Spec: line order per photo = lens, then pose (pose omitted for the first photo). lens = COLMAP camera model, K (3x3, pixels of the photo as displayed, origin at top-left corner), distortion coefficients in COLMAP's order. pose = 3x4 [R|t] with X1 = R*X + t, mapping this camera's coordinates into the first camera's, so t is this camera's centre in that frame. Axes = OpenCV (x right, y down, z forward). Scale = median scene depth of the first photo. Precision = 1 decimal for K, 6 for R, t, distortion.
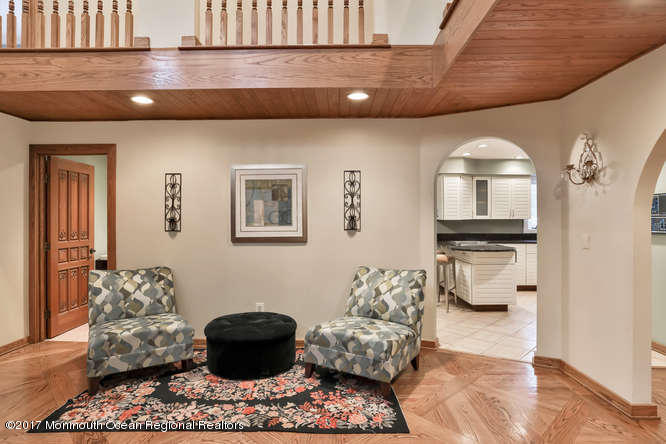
lens RADIAL K [[375.2, 0, 331.2], [0, 375.2, 221.9], [0, 0, 1]] dist [-0.036545, 0.001853]
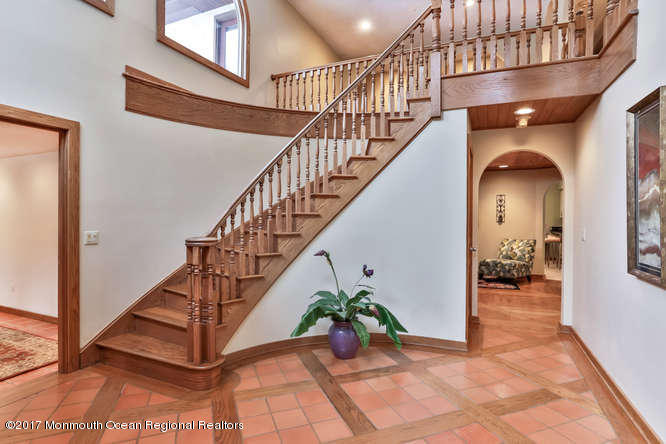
lens RADIAL K [[353.2, 0, 332.2], [0, 353.2, 221.8], [0, 0, 1]] dist [-0.004959, -0.000177]
pose [[0.922016, 0.011064, -0.386993, -0.052465], [-0.009841, 0.999938, 0.005143, 0.019148], [0.387026, -0.000934, 0.922068, -1.282681]]
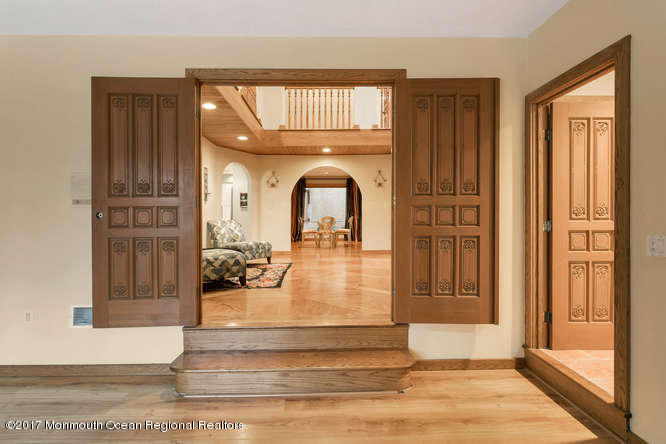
lens RADIAL K [[353.2, 0, 334.6], [0, 353.2, 215.4], [0, 0, 1]] dist [-0.004959, -0.000177]
pose [[-0.049582, 0.006003, 0.998752, -1.667383], [0.013001, 0.999901, -0.005364, 0.110220], [-0.998685, 0.012718, -0.049655, 0.471585]]
